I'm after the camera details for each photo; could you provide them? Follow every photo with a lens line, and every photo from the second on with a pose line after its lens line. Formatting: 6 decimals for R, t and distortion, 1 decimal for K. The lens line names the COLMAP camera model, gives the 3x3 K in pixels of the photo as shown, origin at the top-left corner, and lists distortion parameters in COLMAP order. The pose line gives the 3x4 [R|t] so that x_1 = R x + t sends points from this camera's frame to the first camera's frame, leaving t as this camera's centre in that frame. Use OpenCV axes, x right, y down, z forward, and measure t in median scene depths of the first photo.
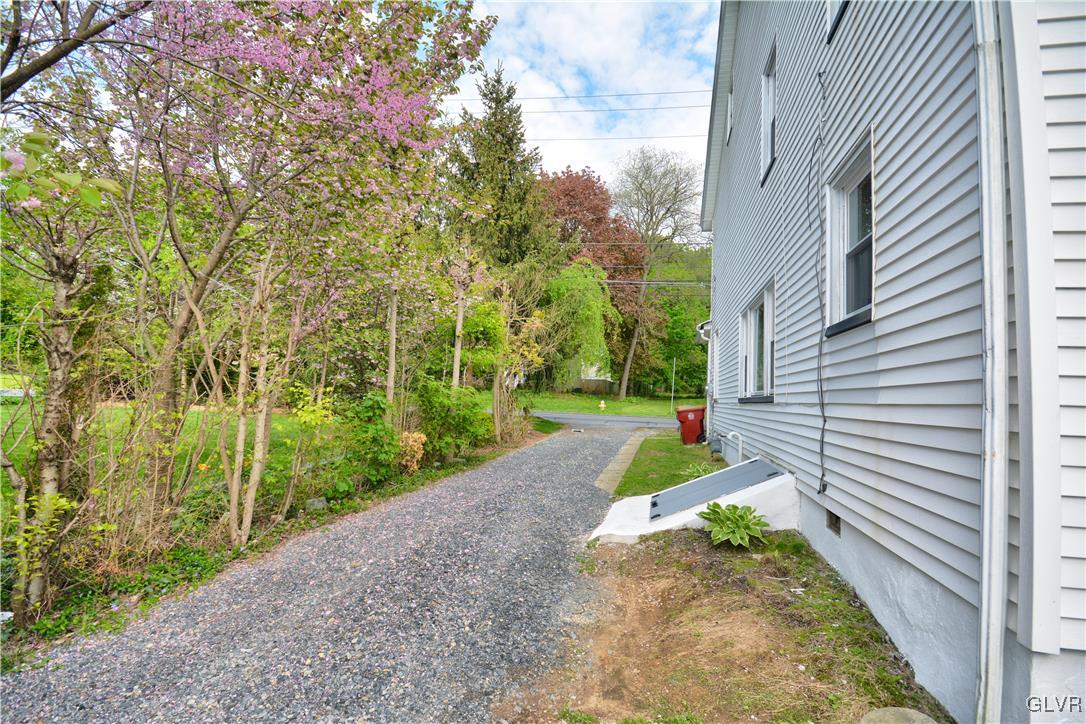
lens RADIAL K [[475.4, 0, 544.8], [0, 475.4, 364.8], [0, 0, 1]] dist [0.000922, -0.000022]
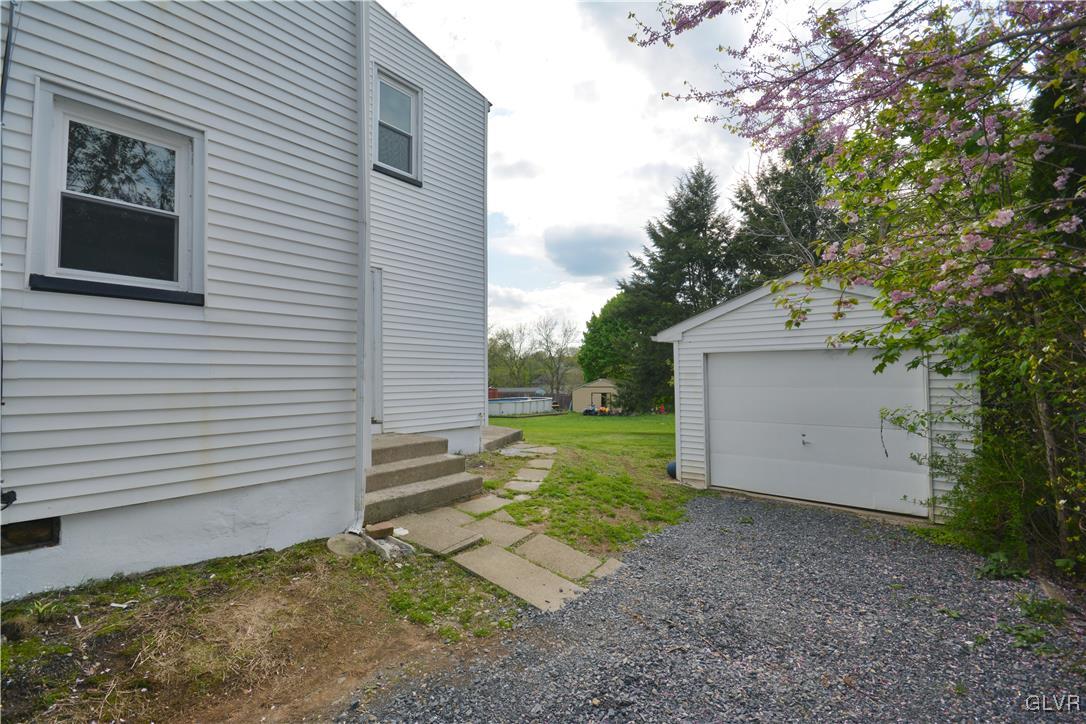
lens RADIAL K [[475.4, 0, 539.5], [0, 475.4, 361.3], [0, 0, 1]] dist [0.000922, -0.000022]
pose [[-0.906124, -0.019564, 0.422560, -0.149180], [-0.057298, 0.995400, -0.076782, 0.023324], [-0.419114, -0.093786, -0.903077, 0.469763]]
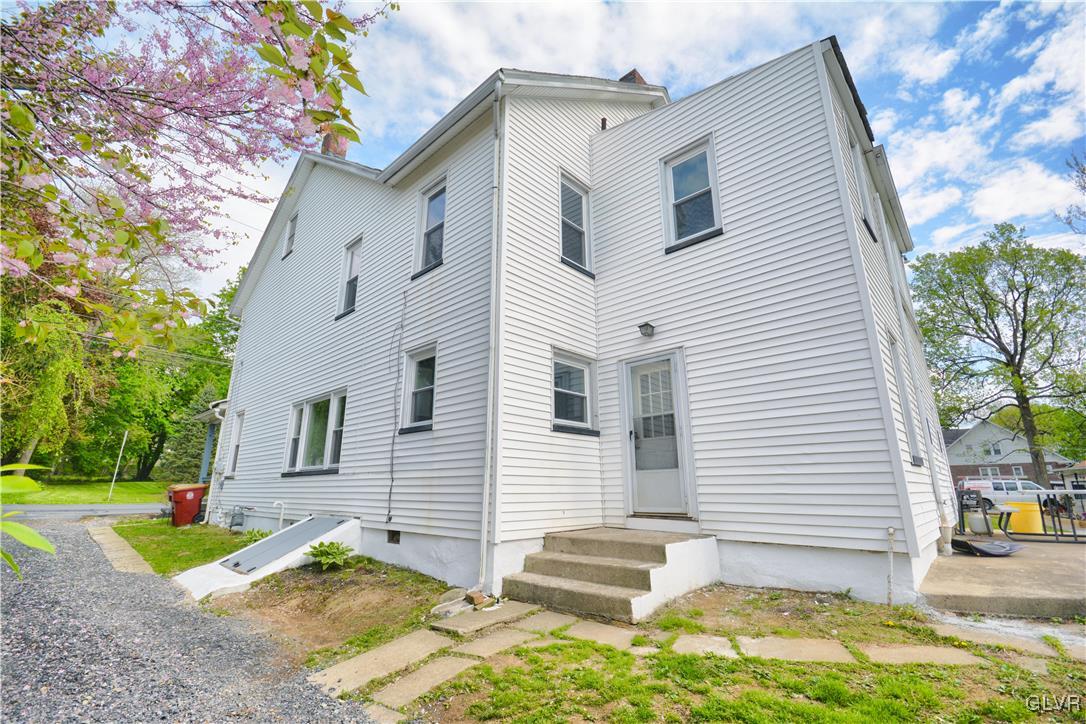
lens RADIAL K [[475.4, 0, 535.1], [0, 475.4, 362.4], [0, 0, 1]] dist [0.000922, -0.000022]
pose [[0.490247, 0.180248, 0.852742, -0.275960], [-0.033777, 0.981576, -0.188062, -0.000585], [-0.870929, 0.063394, 0.487303, -0.135209]]
